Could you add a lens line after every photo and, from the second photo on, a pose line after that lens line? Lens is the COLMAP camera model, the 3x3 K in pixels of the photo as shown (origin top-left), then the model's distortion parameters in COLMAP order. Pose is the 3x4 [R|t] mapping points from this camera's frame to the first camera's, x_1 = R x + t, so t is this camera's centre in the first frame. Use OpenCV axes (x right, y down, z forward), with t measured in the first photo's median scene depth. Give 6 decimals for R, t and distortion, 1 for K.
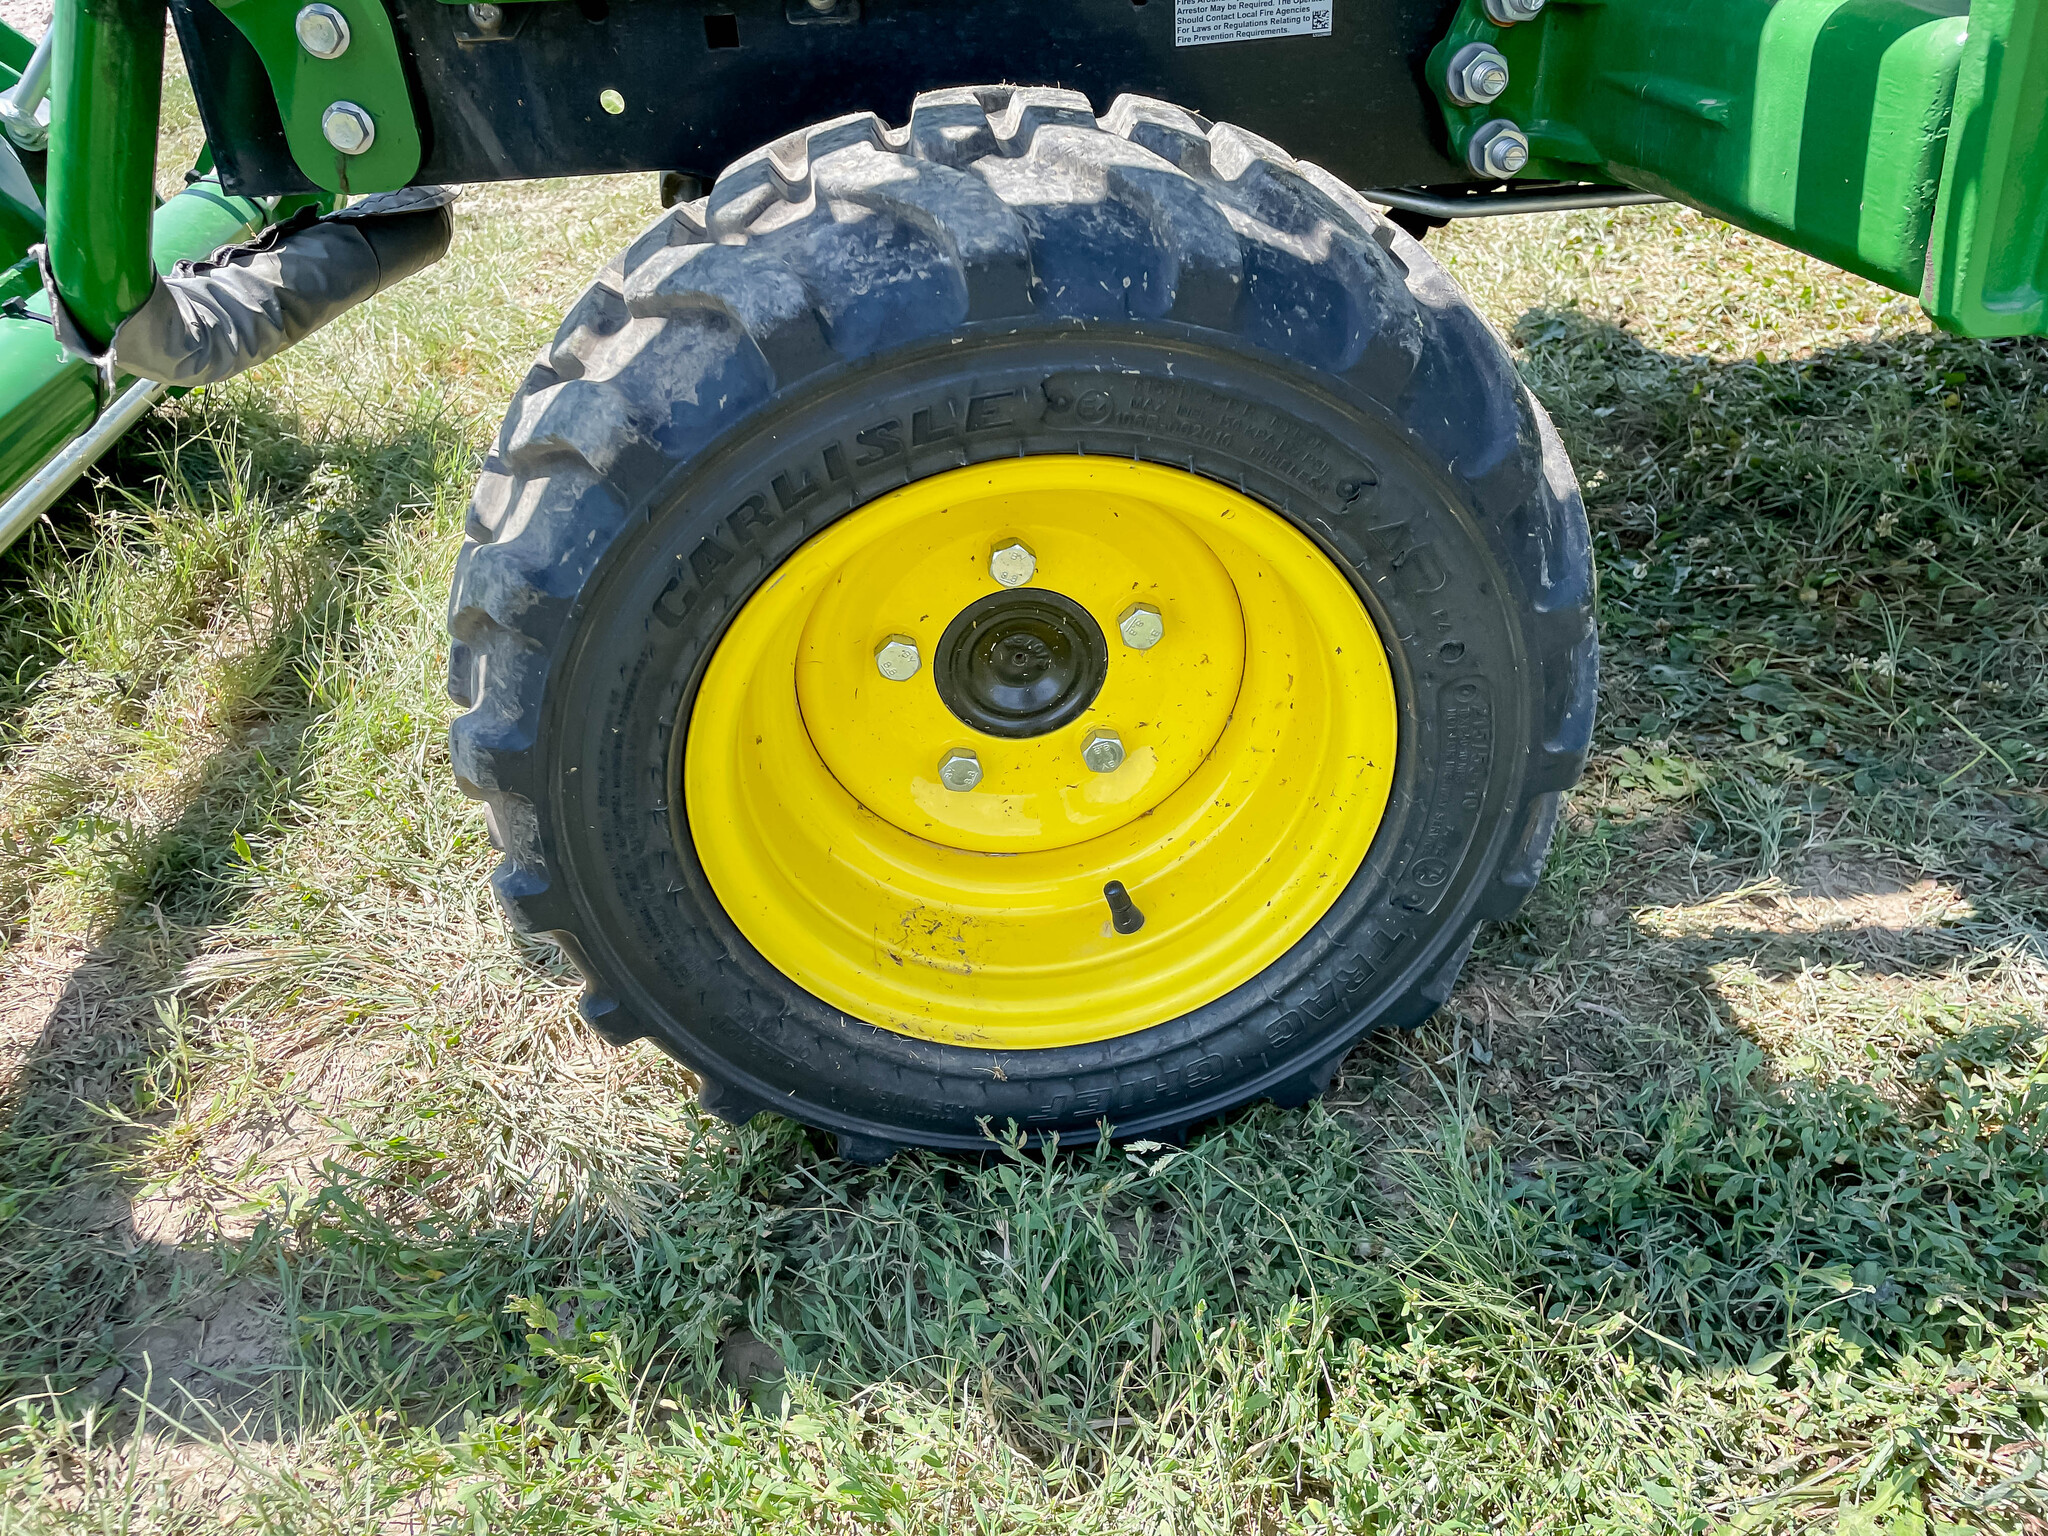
lens RADIAL K [[1549.6, 0, 1022.7], [0, 1549.6, 773.9], [0, 0, 1]] dist [0.079092, -0.104766]
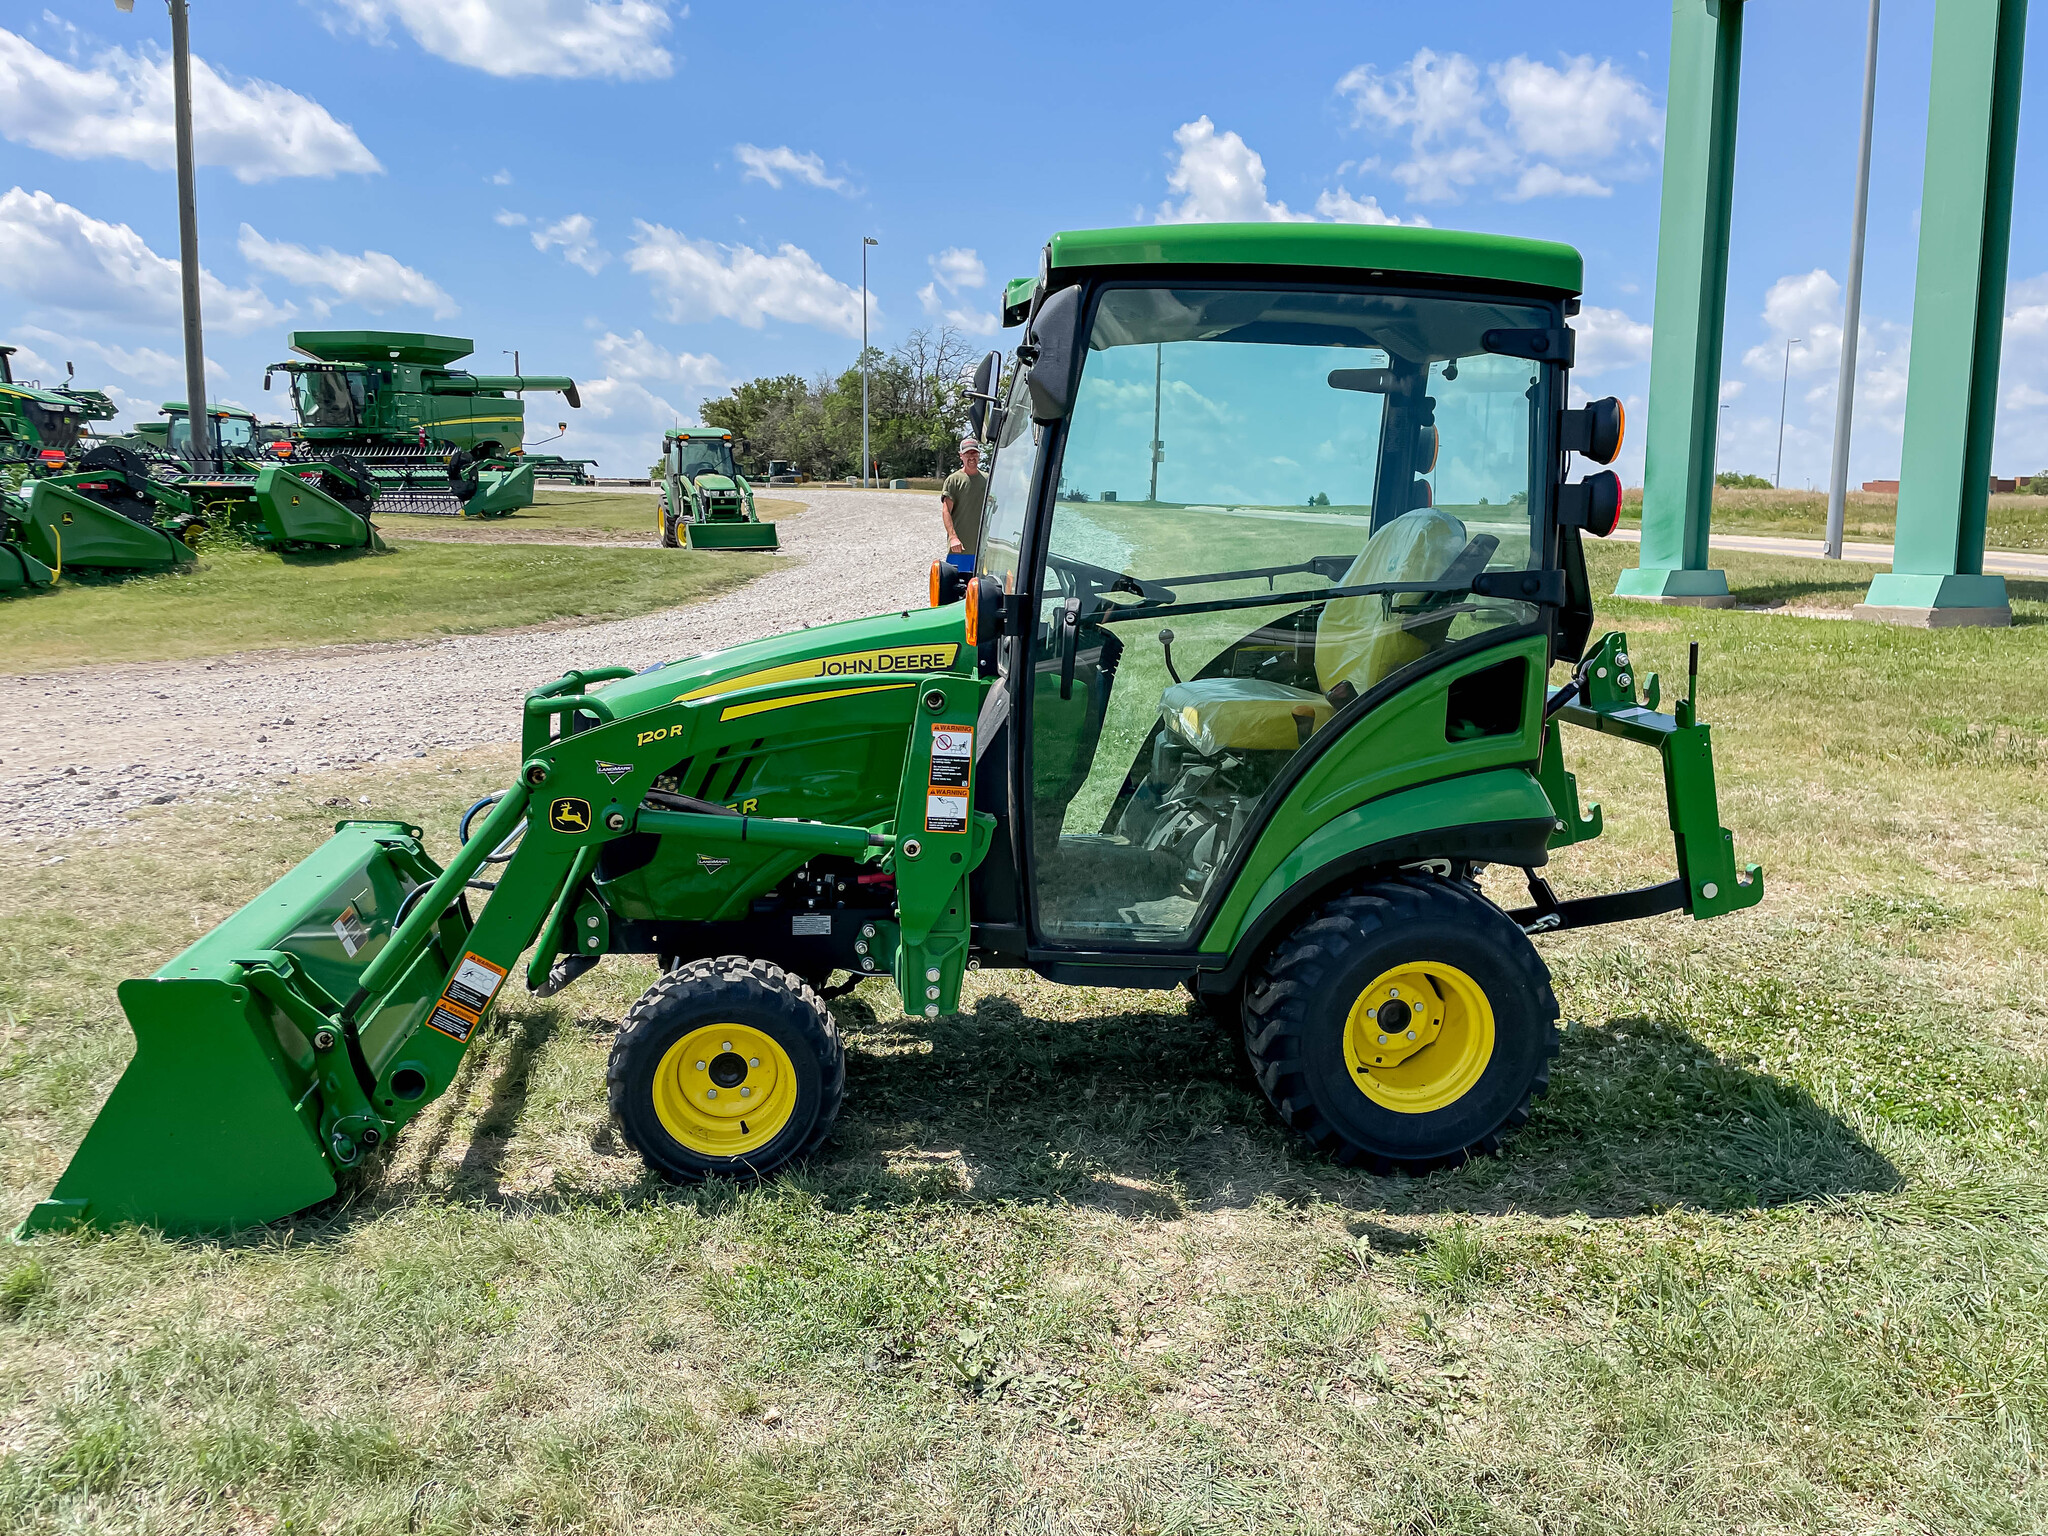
lens RADIAL K [[1549.6, 0, 1040.7], [0, 1549.6, 761.0], [0, 0, 1]] dist [0.079092, -0.104766]
pose [[0.995235, 0.082895, 0.051346, 0.587441], [-0.056010, 0.917034, -0.394856, 0.831765], [-0.079818, 0.390098, 0.917307, -3.543546]]
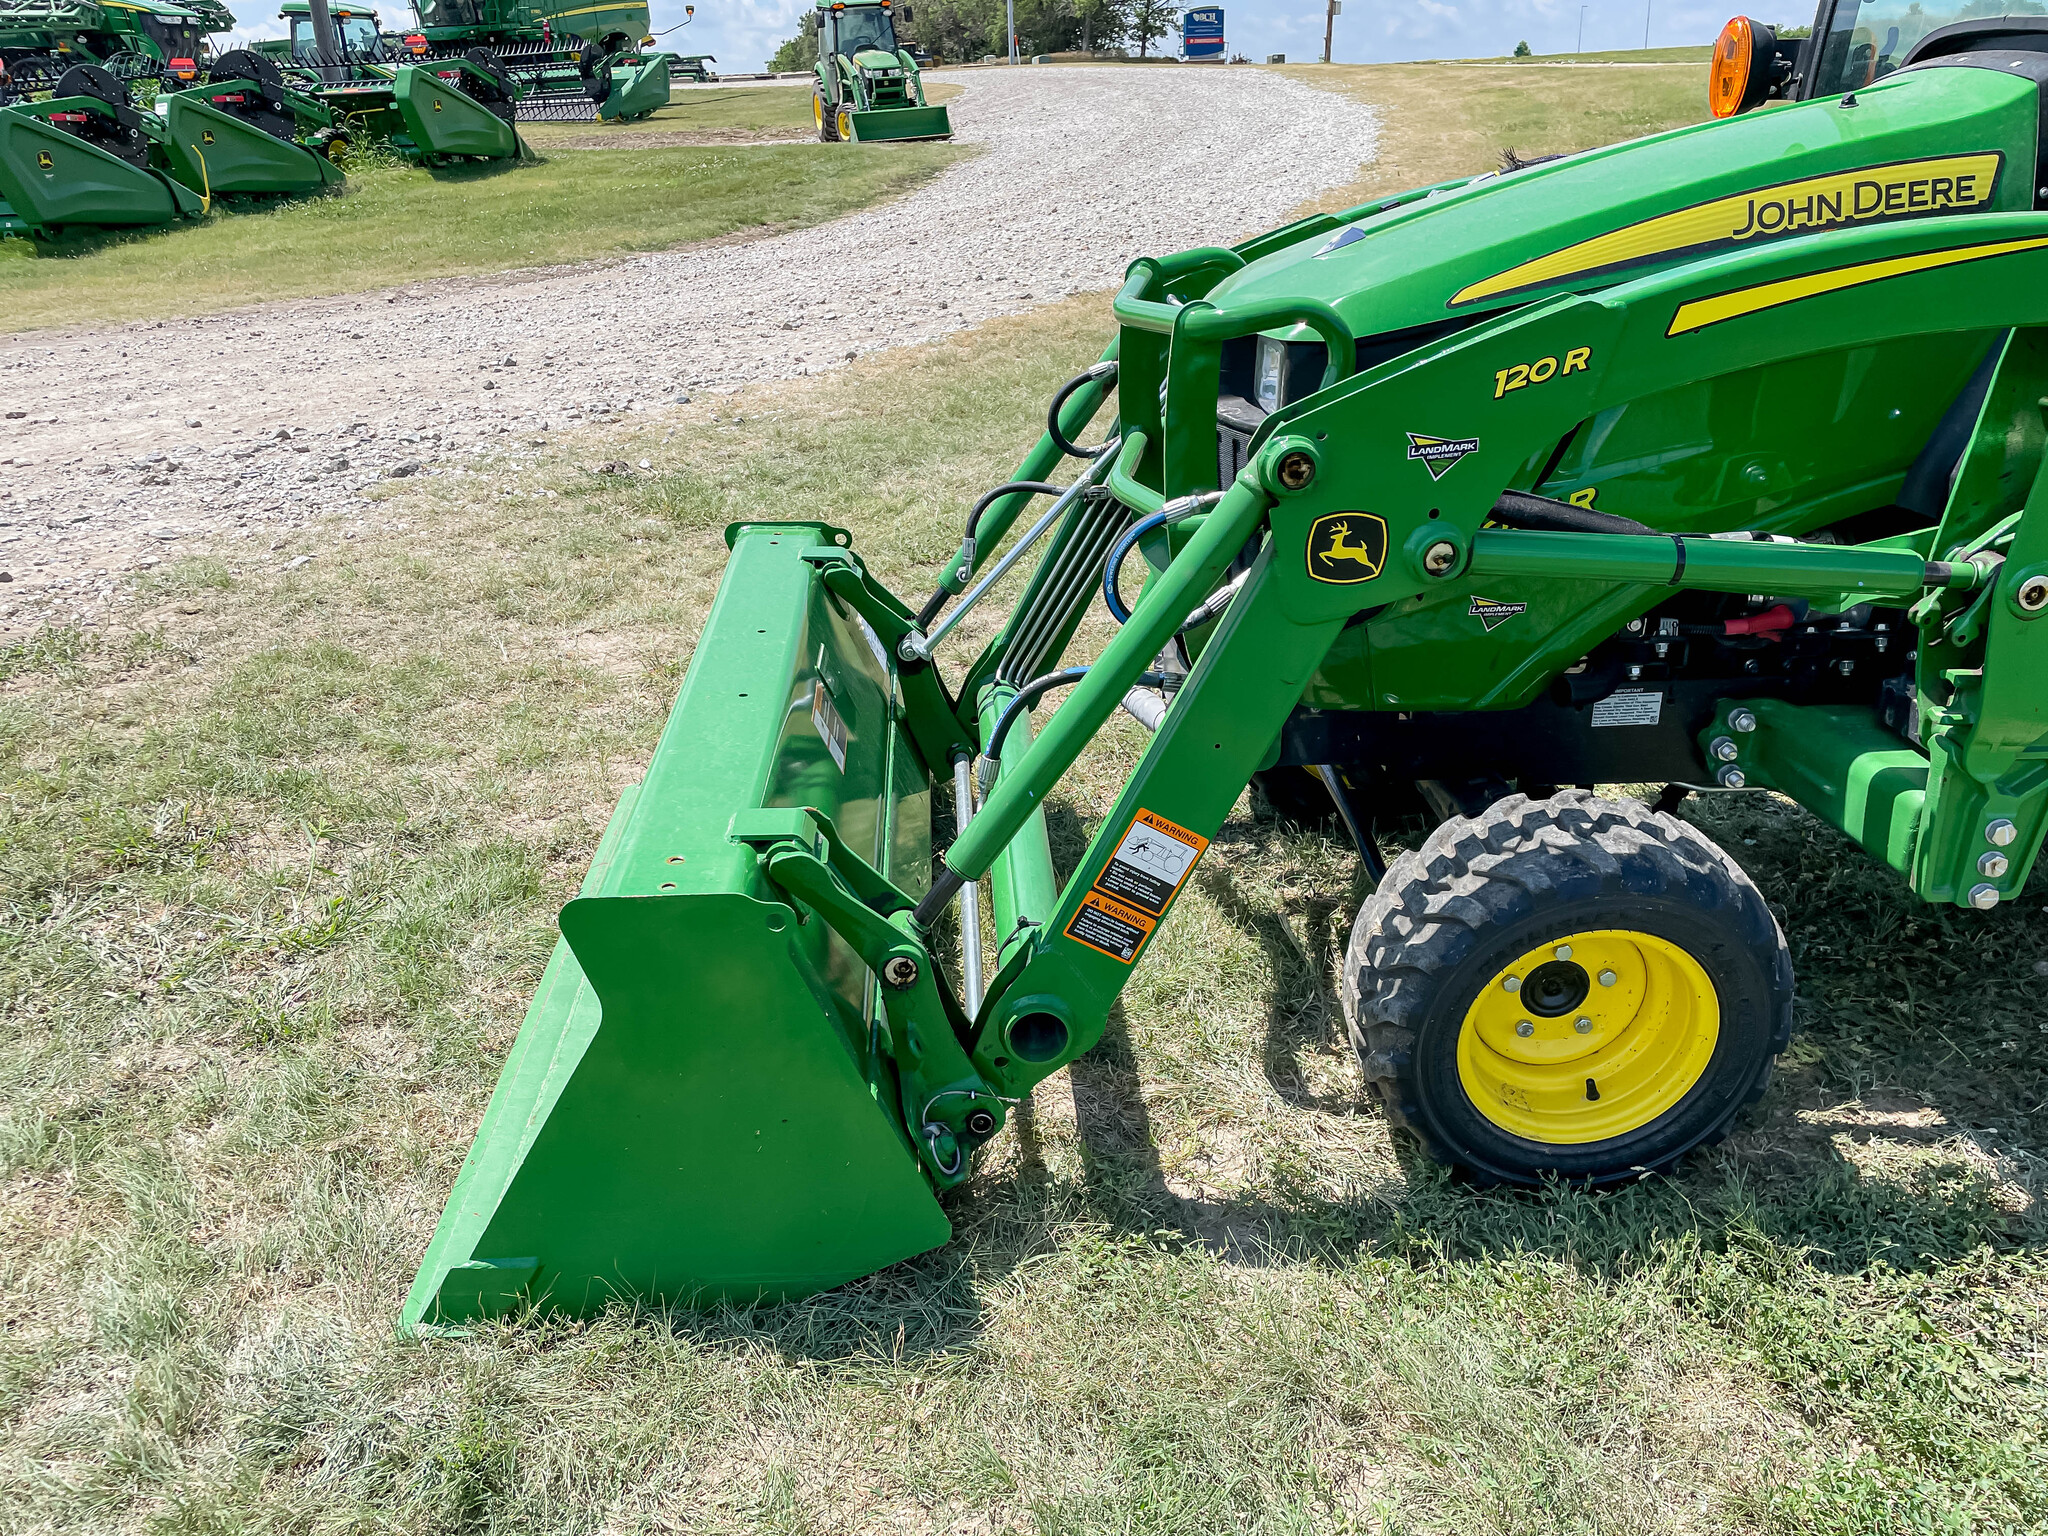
lens RADIAL K [[1549.6, 0, 1004.9], [0, 1549.6, 776.1], [0, 0, 1]] dist [0.079092, -0.104766]
pose [[0.997242, 0.059450, -0.044438, -0.784028], [-0.065417, 0.986853, -0.147788, 0.022346], [0.035068, 0.150288, 0.988020, -1.572913]]
